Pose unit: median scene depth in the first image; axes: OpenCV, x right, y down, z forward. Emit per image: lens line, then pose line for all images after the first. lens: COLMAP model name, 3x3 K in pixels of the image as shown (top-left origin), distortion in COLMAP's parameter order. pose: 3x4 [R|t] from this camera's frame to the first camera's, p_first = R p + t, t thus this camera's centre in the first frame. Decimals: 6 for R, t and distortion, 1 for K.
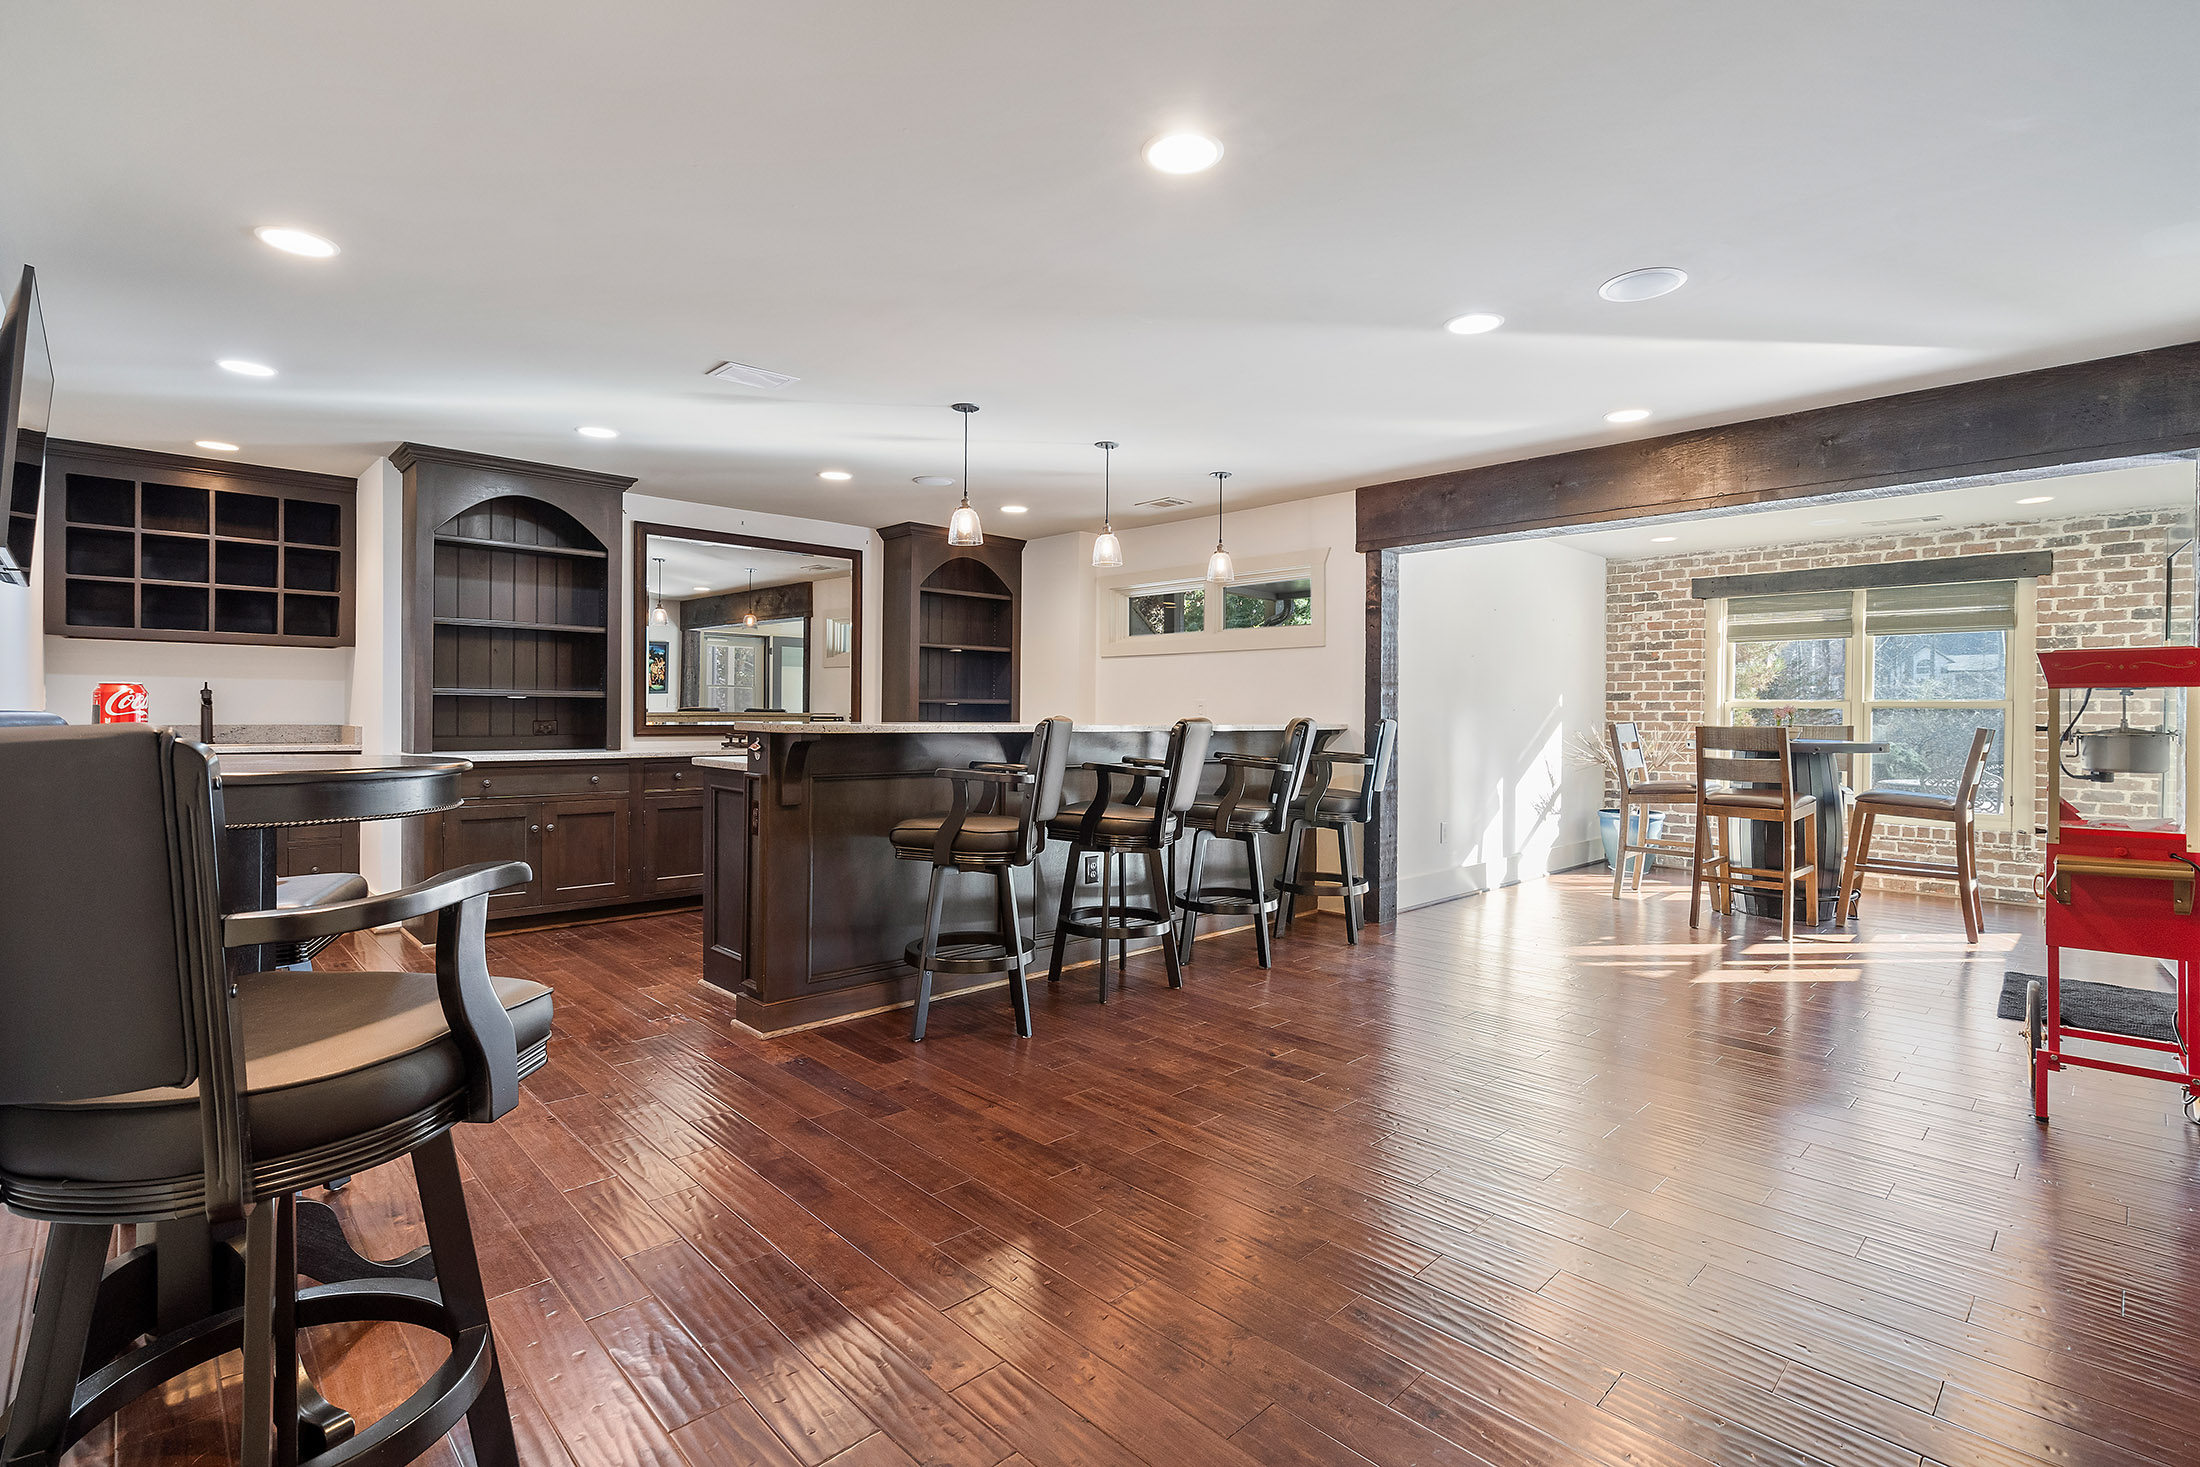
lens RADIAL K [[1014.1, 0, 1094.4], [0, 1014.1, 727.0], [0, 0, 1]] dist [0.000321, 0.000530]
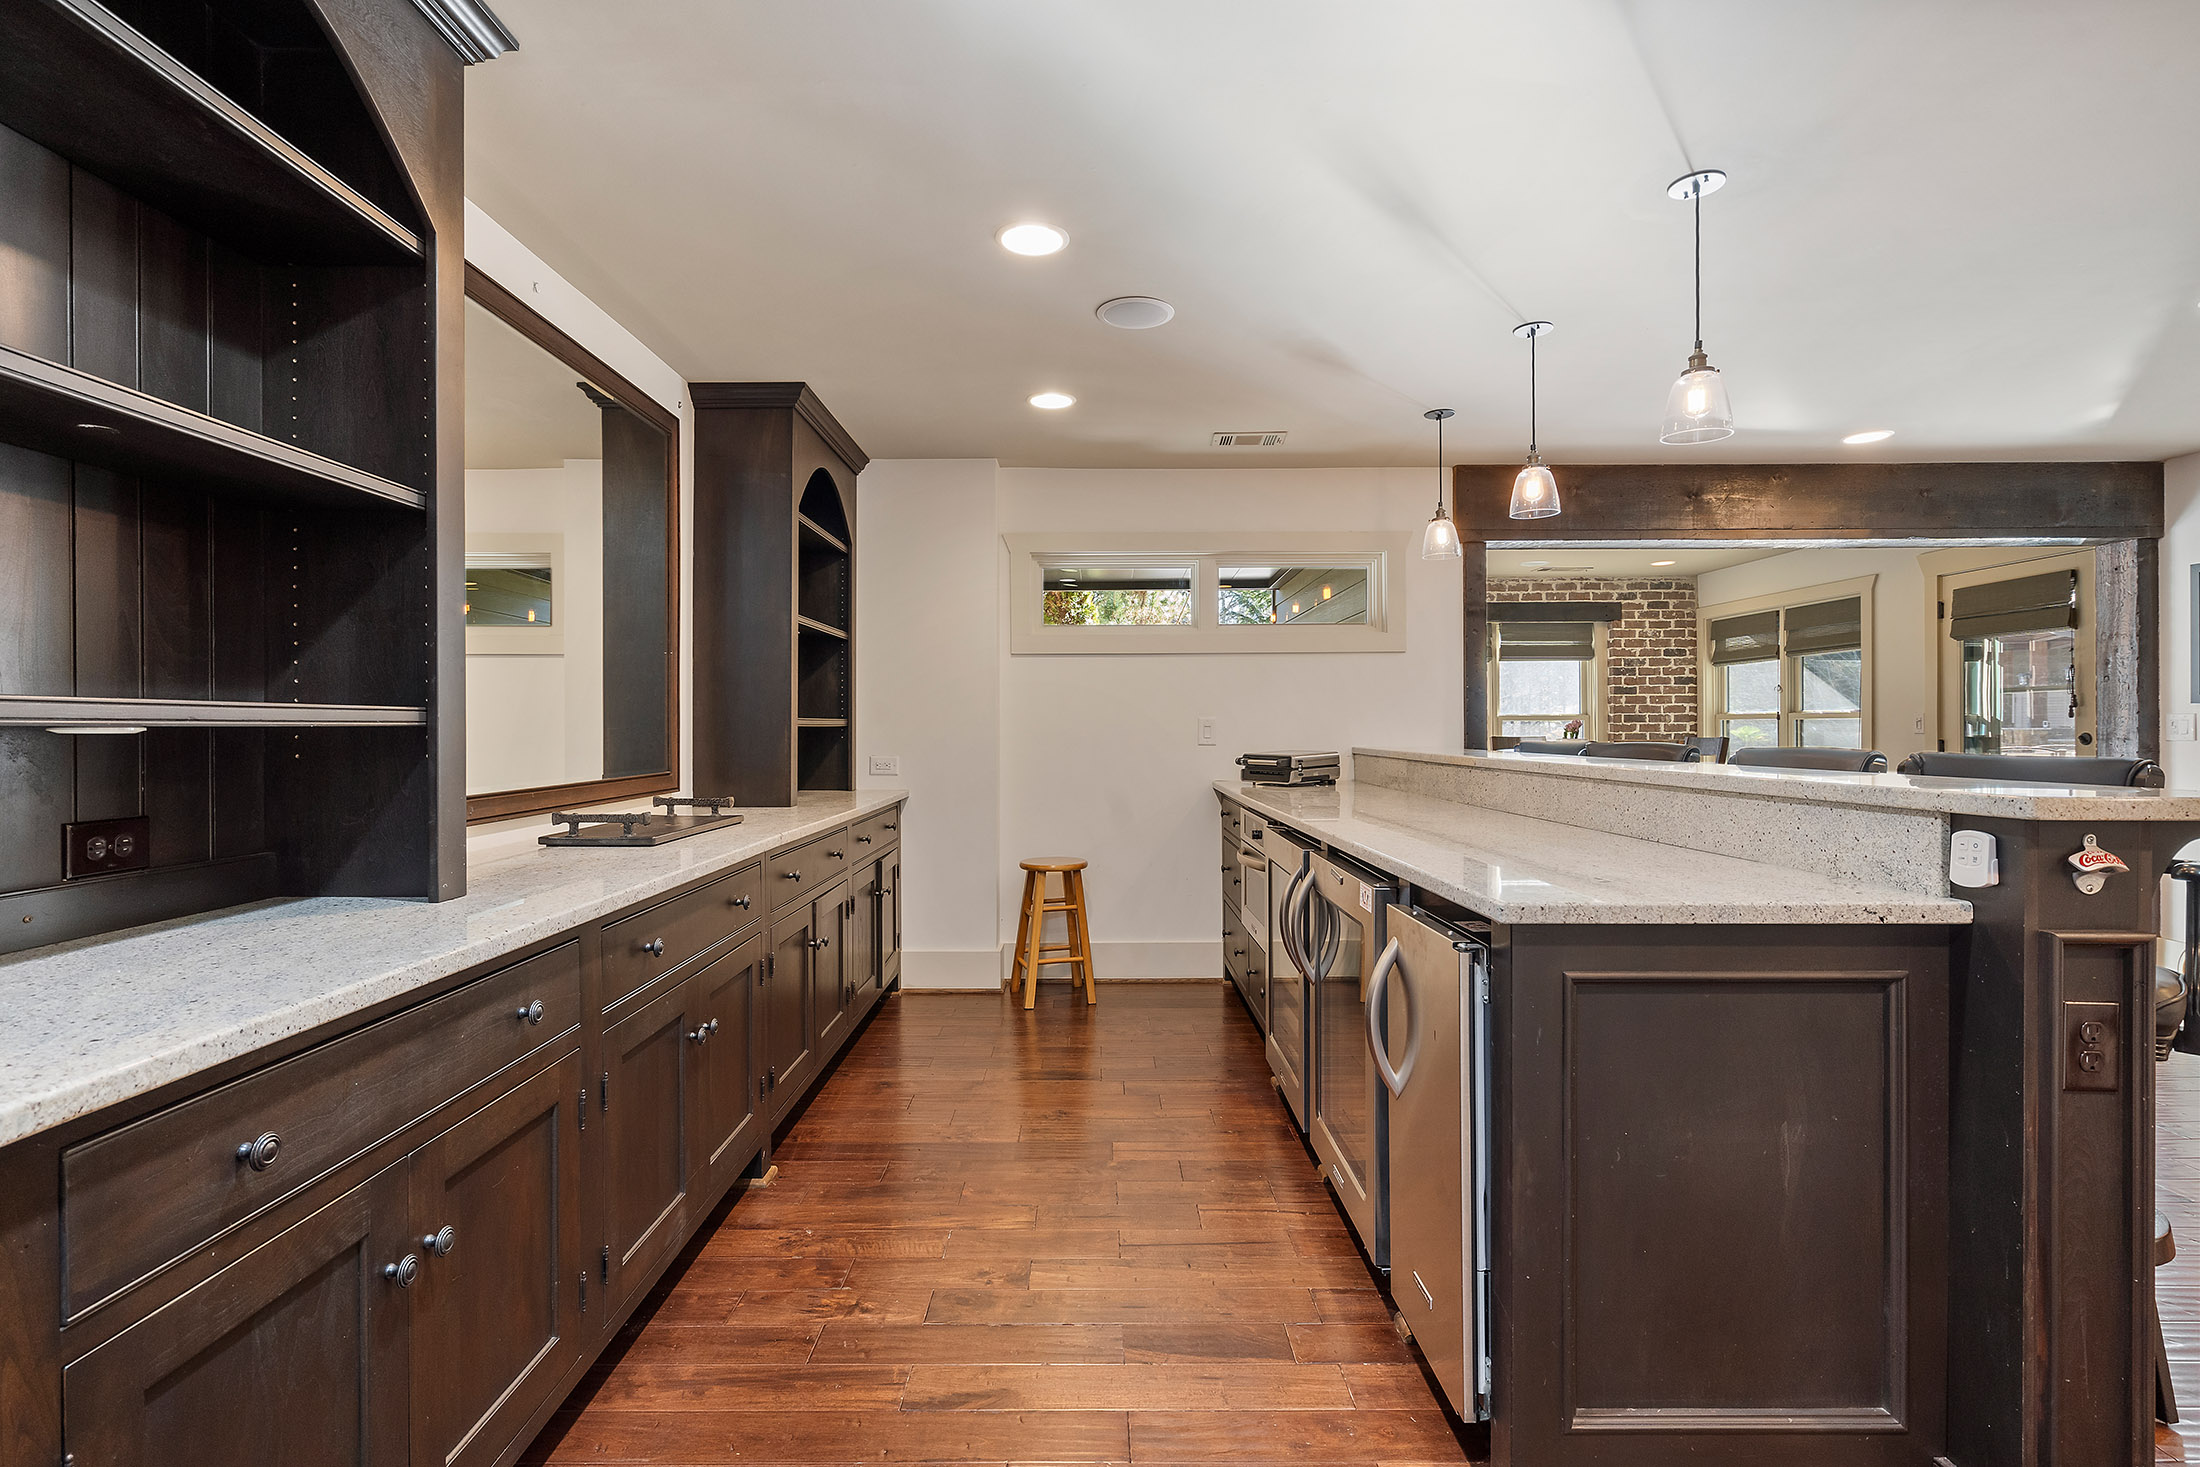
lens RADIAL K [[1014.1, 0, 1096.8], [0, 1014.1, 724.2], [0, 0, 1]] dist [0.000321, 0.000530]
pose [[0.686280, -0.011178, 0.727252, -0.507968], [0.023635, 0.999697, -0.006938, -0.020095], [-0.726954, 0.021950, 0.686336, 0.589028]]
